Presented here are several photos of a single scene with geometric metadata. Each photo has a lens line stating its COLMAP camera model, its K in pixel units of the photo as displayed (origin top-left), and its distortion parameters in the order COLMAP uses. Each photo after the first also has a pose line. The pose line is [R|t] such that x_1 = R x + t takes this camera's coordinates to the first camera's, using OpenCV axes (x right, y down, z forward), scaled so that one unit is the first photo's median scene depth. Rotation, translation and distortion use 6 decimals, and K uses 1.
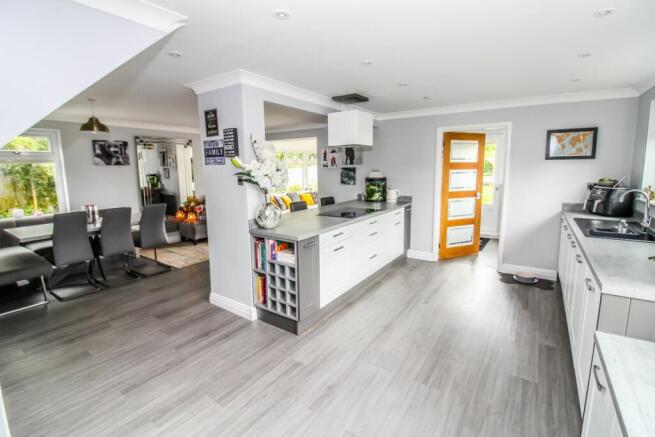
lens RADIAL K [[308.4, 0, 329.1], [0, 308.4, 217.9], [0, 0, 1]] dist [-0.003972, -0.001838]
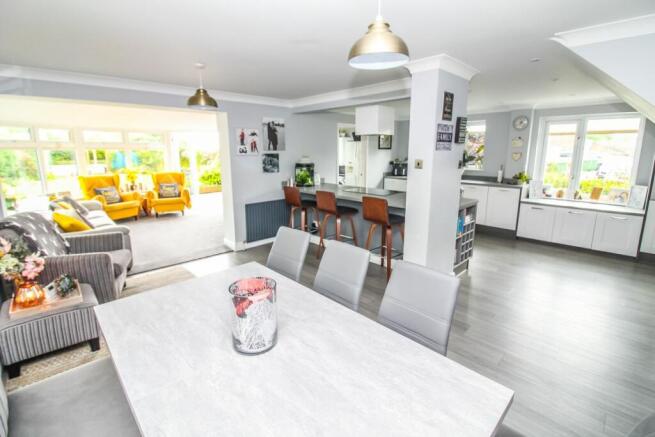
lens RADIAL K [[308.4, 0, 326.4], [0, 308.4, 214.2], [0, 0, 1]] dist [-0.003972, -0.001838]
pose [[0.208277, -0.186246, 0.960174, -0.805286], [0.157182, 0.975316, 0.155087, -0.105424], [-0.965357, 0.118621, 0.232410, 0.659048]]
